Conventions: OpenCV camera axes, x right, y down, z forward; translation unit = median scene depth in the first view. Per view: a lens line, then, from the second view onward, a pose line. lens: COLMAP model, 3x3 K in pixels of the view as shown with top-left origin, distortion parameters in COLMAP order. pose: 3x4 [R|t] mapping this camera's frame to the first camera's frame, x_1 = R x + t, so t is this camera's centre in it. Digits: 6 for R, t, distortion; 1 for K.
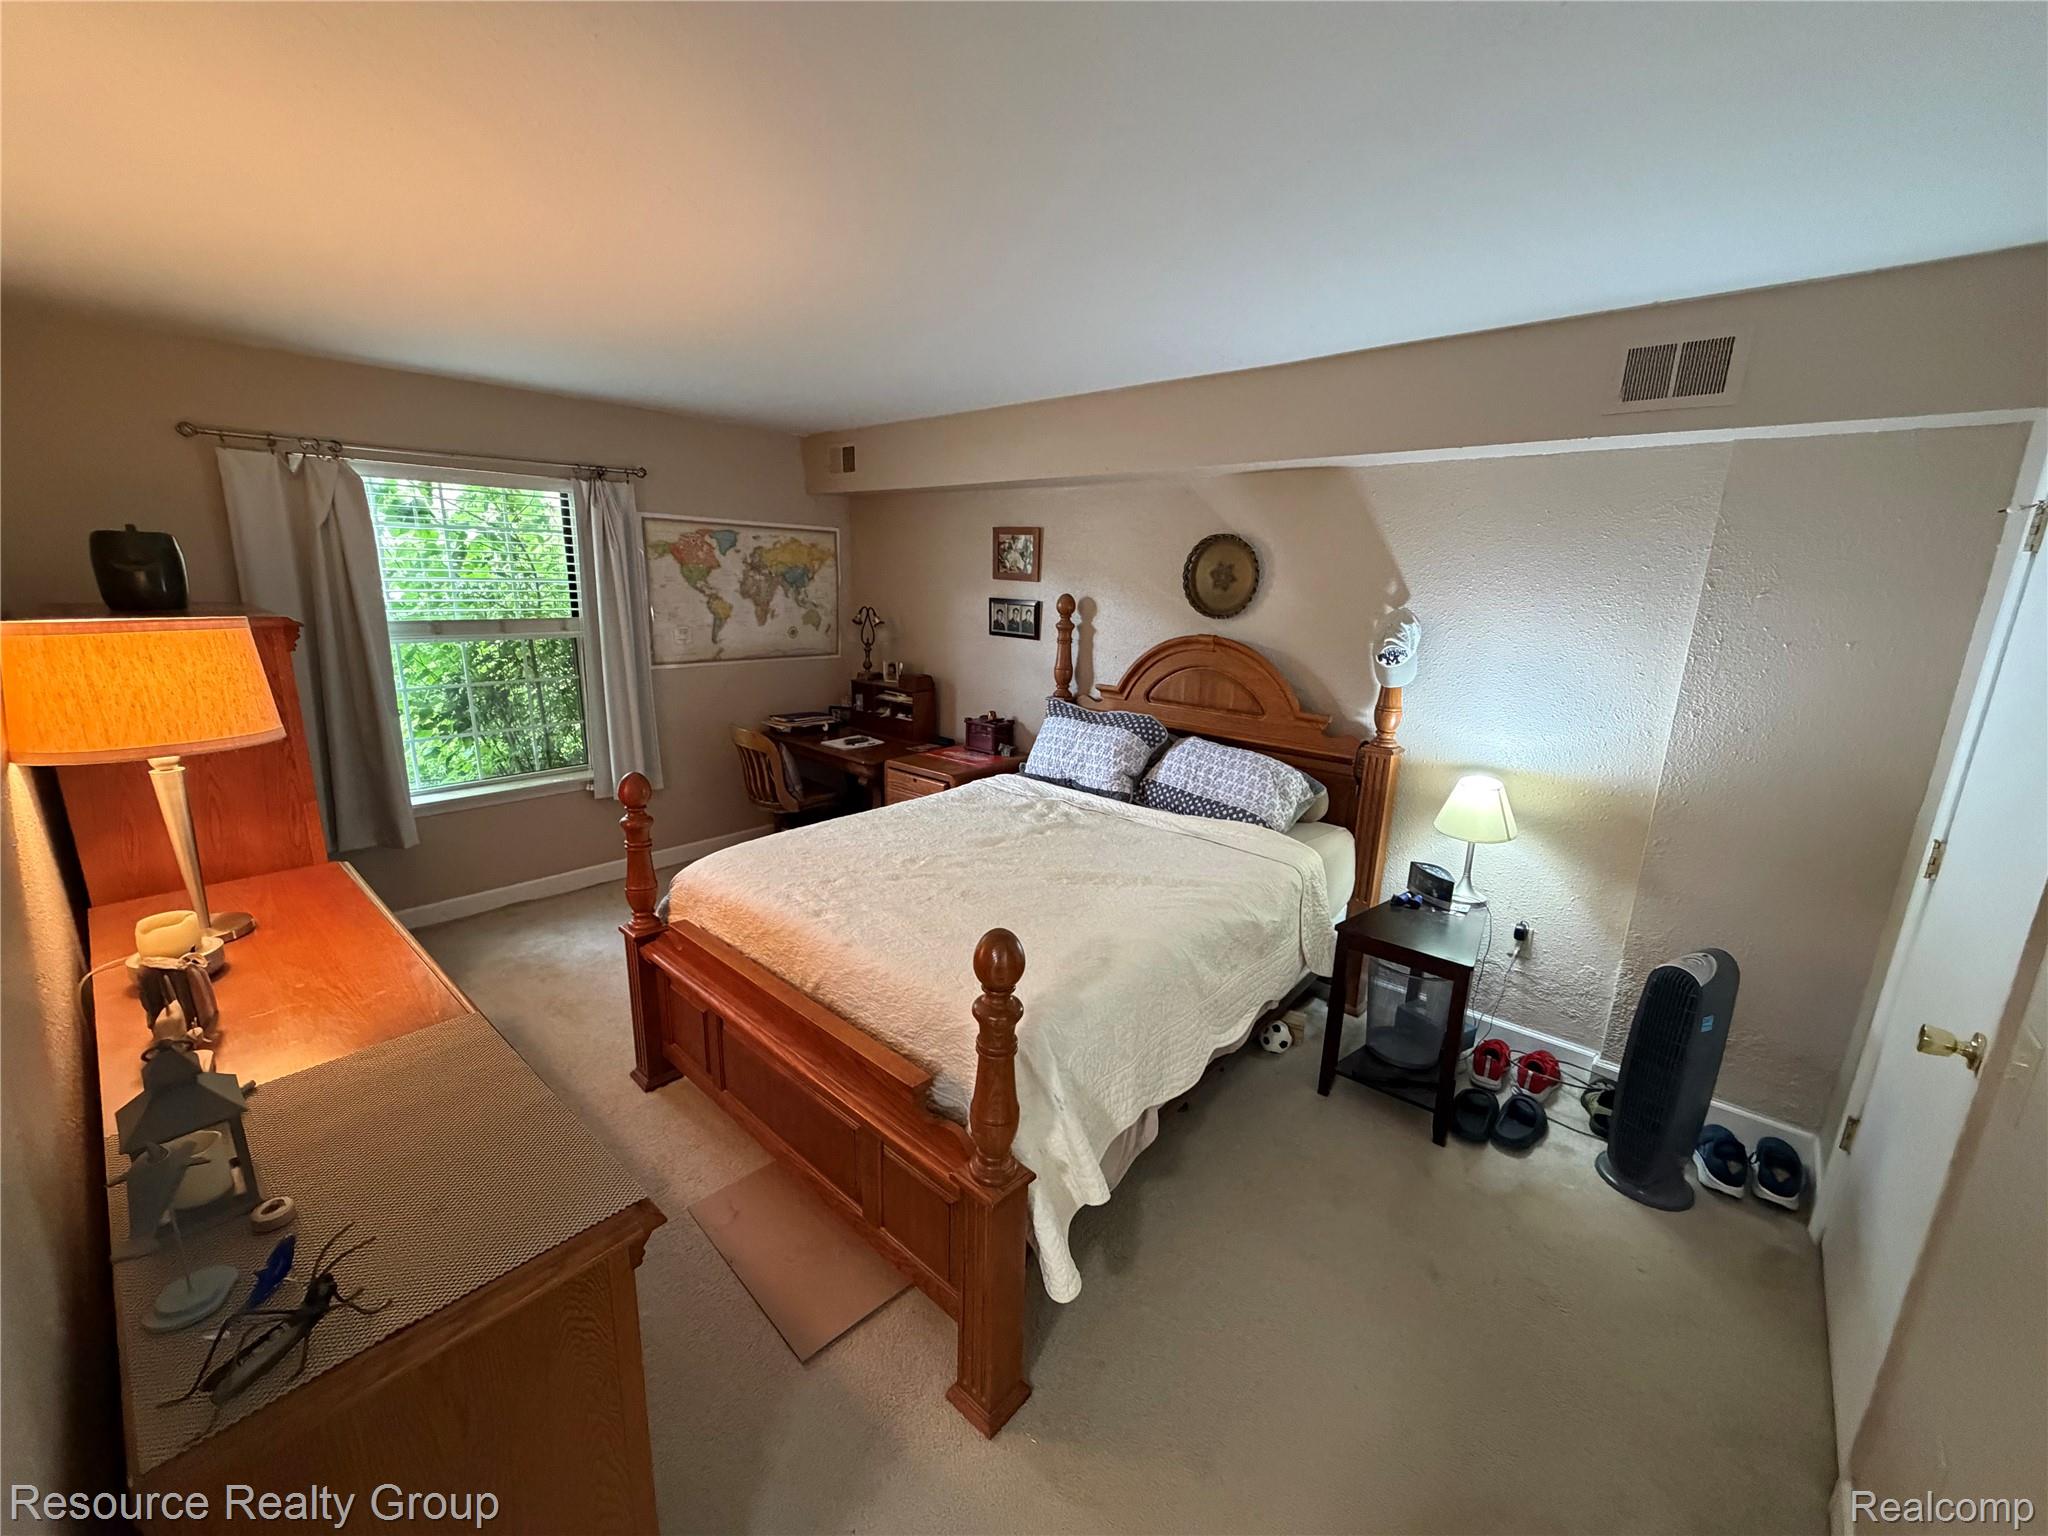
lens RADIAL K [[818.7, 0, 1022.9], [0, 818.7, 771.0], [0, 0, 1]] dist [0.005714, -0.001912]
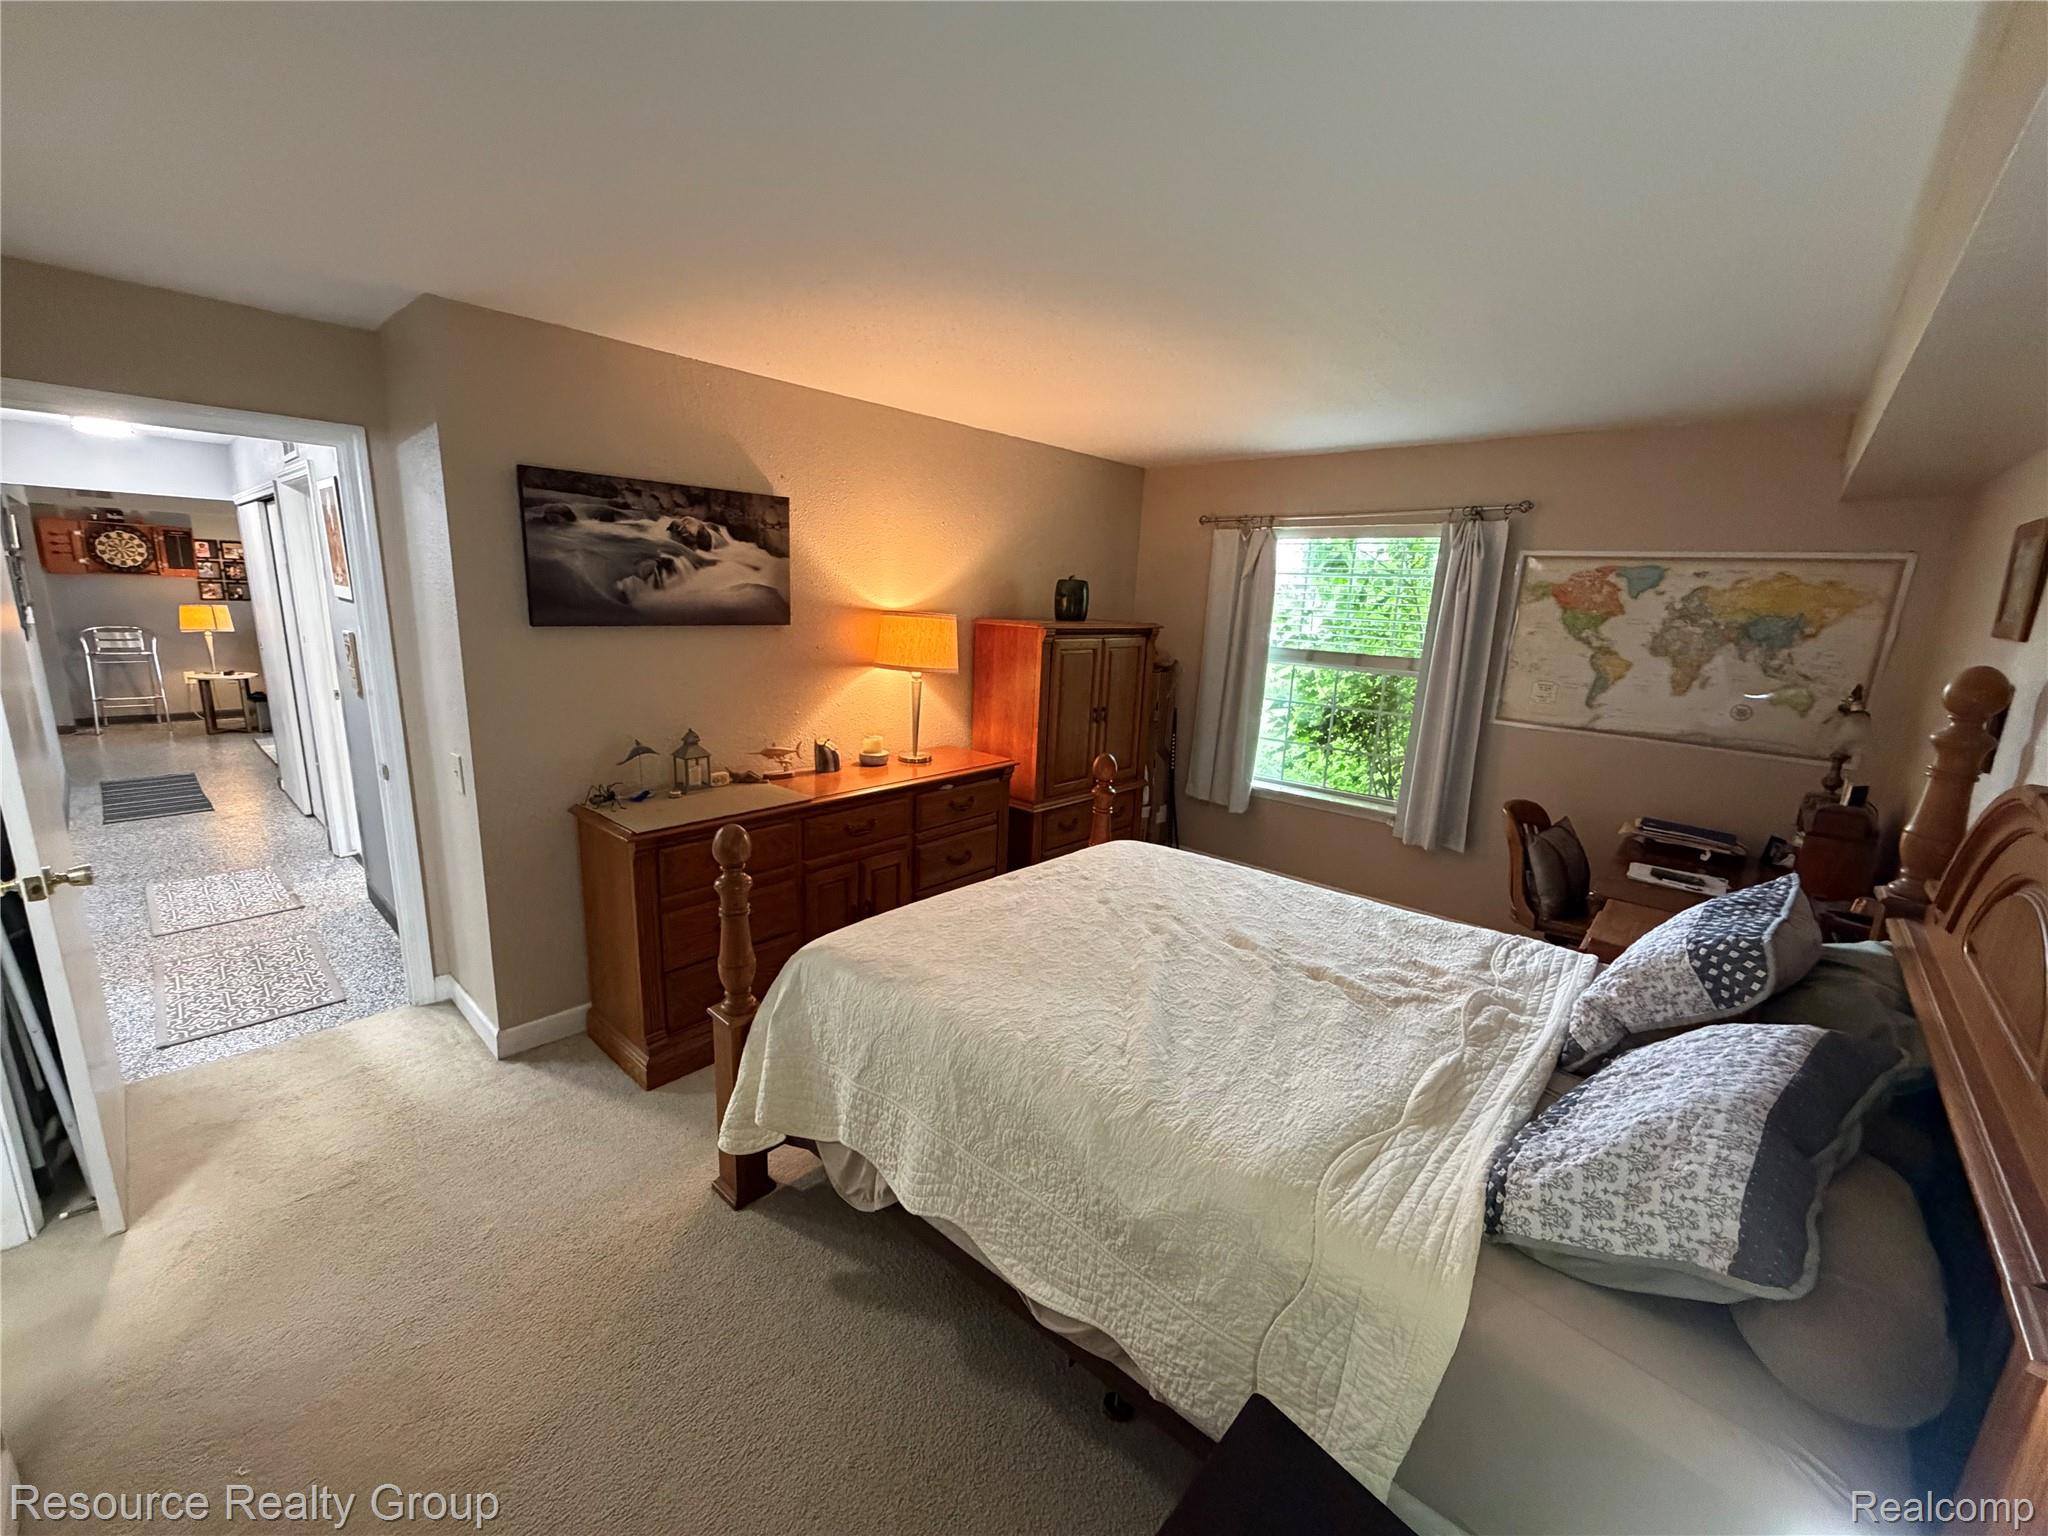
lens RADIAL K [[818.7, 0, 1009.8], [0, 818.7, 772.5], [0, 0, 1]] dist [0.005714, -0.001912]
pose [[-0.016543, 0.191888, -0.981277, 0.426537], [-0.276045, 0.942391, 0.188938, -0.092267], [0.961002, 0.274002, 0.037379, 0.447132]]
